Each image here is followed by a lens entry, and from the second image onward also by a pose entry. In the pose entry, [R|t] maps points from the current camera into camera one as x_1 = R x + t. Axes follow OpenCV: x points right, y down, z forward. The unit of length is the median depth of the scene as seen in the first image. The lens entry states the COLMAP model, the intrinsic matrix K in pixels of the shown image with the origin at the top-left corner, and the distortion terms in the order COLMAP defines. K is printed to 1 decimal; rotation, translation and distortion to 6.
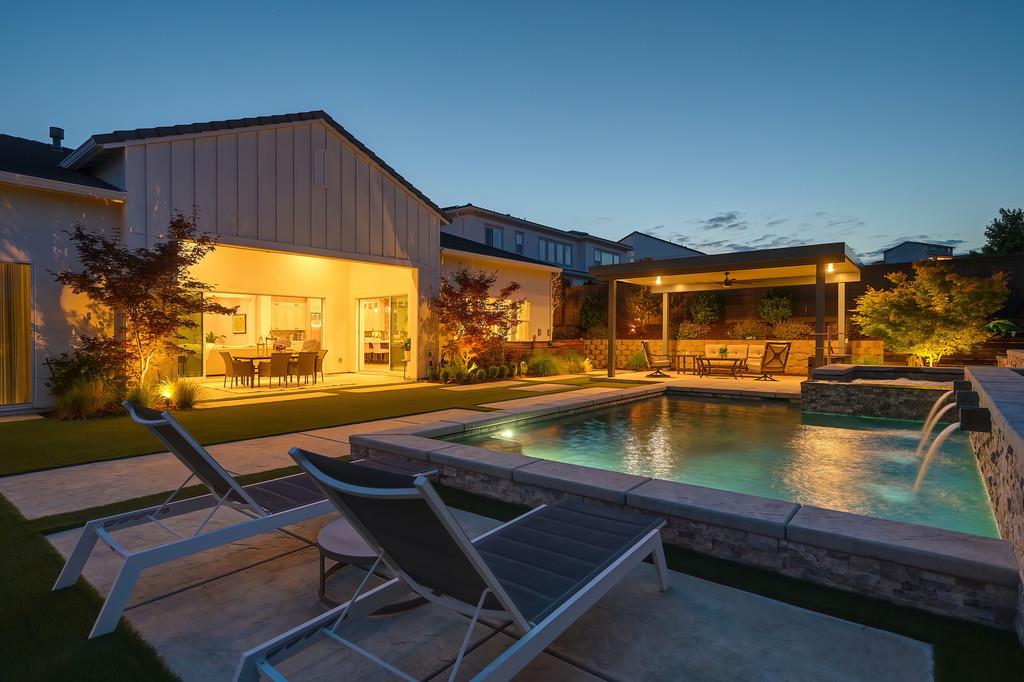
lens RADIAL K [[531.1, 0, 512.0], [0, 531.1, 341.0], [0, 0, 1]] dist [-0.003742, -0.000044]
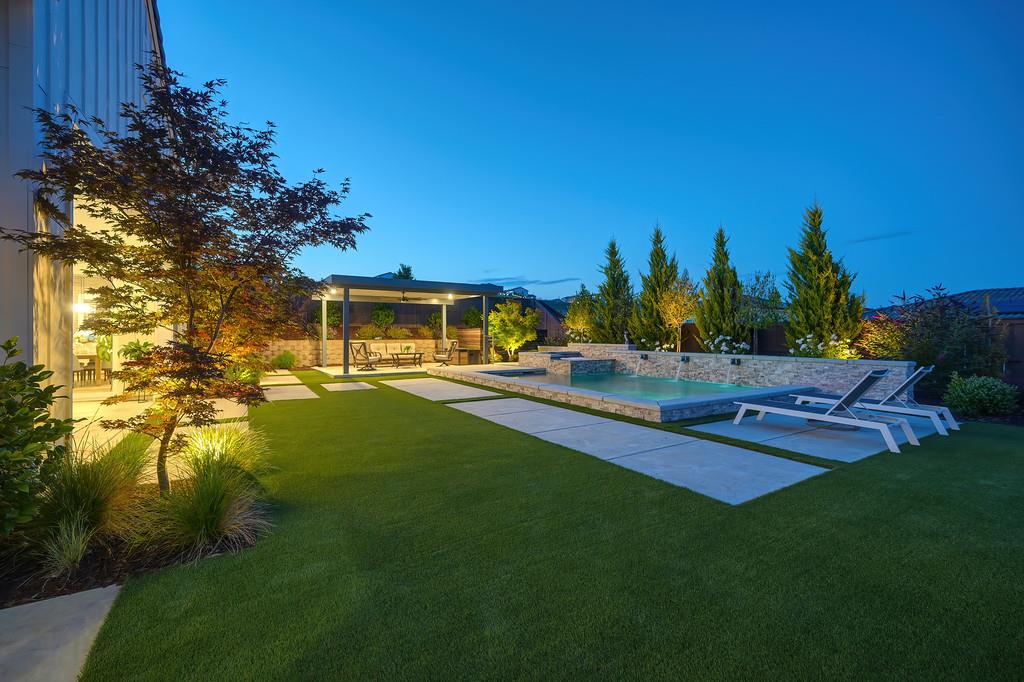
lens RADIAL K [[429.4, 0, 512.0], [0, 429.4, 341.0], [0, 0, 1]] dist [-0.002621, -0.000135]
pose [[0.325643, -0.012531, 0.945410, -0.578442], [0.008195, 0.999912, 0.010431, -0.009056], [-0.945457, 0.004351, 0.325717, 0.363608]]
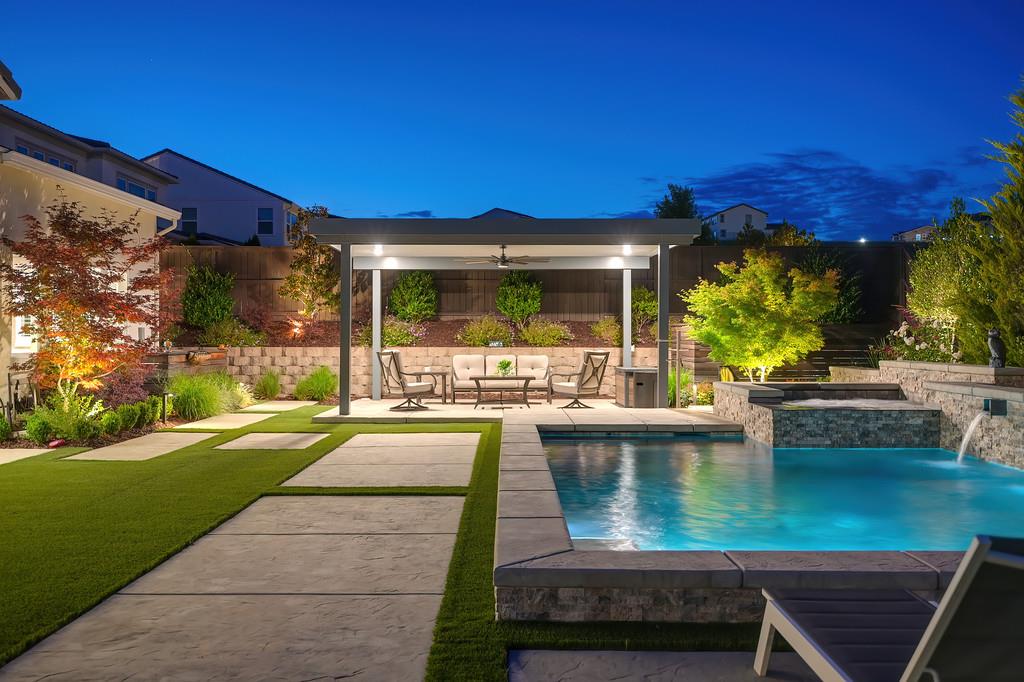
lens RADIAL K [[901.9, 0, 512.0], [0, 901.9, 341.0], [0, 0, 1]] dist [-0.000898, -0.008456]
pose [[0.774940, -0.002003, 0.632031, -0.292501], [0.003529, 0.999993, -0.001158, -0.009714], [-0.632025, 0.003128, 0.774942, 0.132219]]
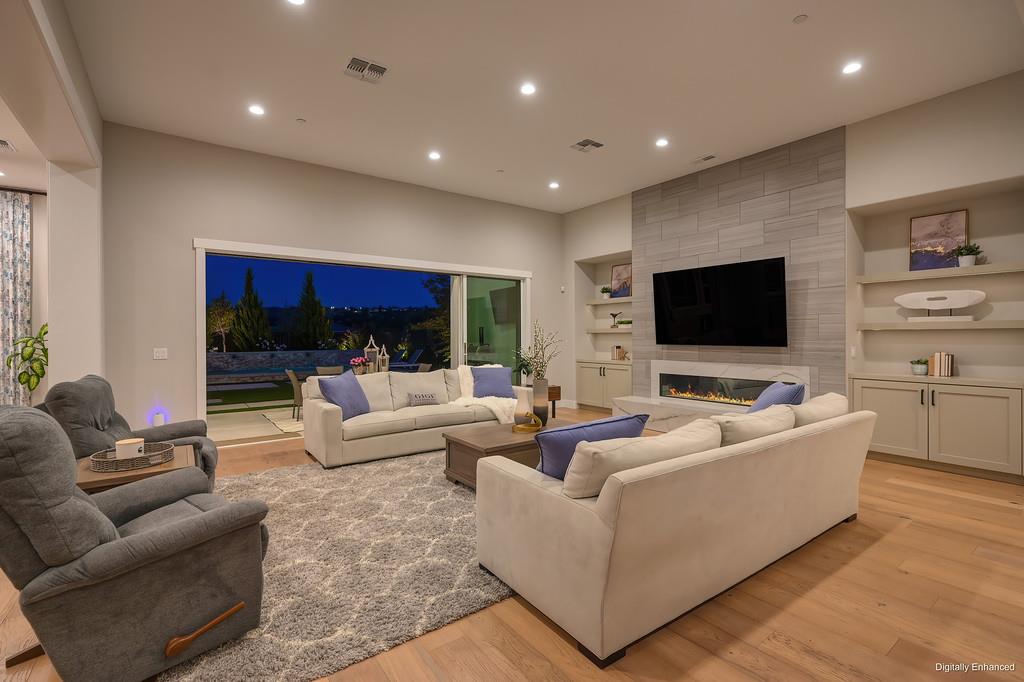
lens RADIAL K [[462.2, 0, 512.0], [0, 462.2, 341.0], [0, 0, 1]] dist [0.001774, 0.000045]
pose [[-0.966505, 0.002256, 0.256637, -0.743808], [0.007760, 0.999761, 0.020437, -0.028175], [-0.256530, 0.021744, -0.966292, 1.440356]]
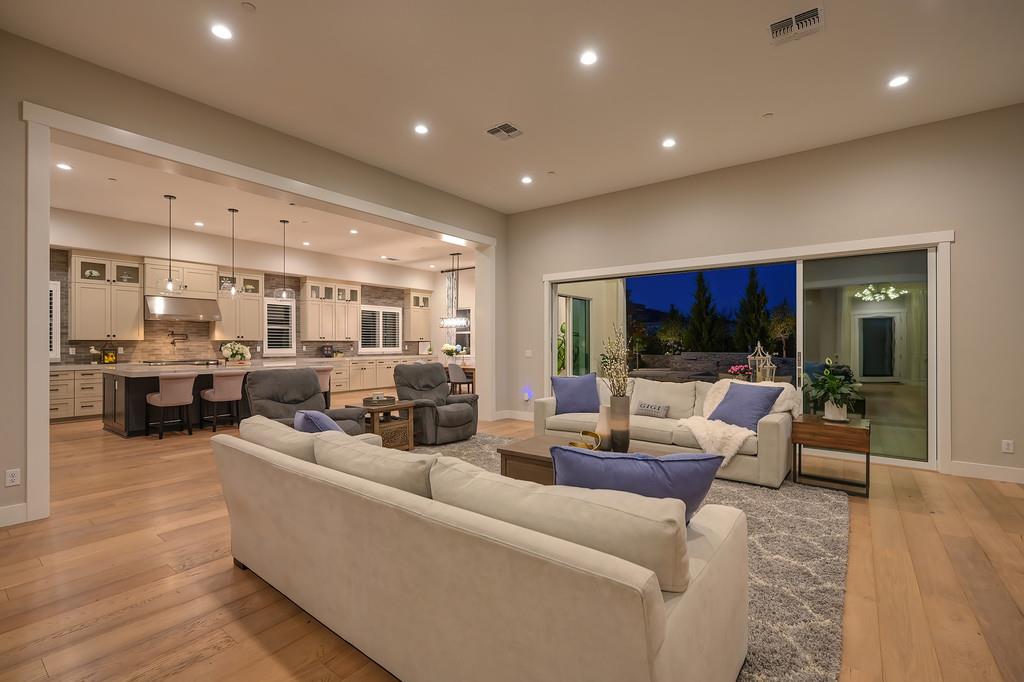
lens RADIAL K [[451.9, 0, 512.0], [0, 451.9, 341.0], [0, 0, 1]] dist [0.001620, 0.000189]
pose [[-0.031944, 0.005047, 0.999477, -0.923164], [0.009718, 0.999942, -0.004738, -0.025545], [-0.999442, 0.009562, -0.031991, 1.207379]]
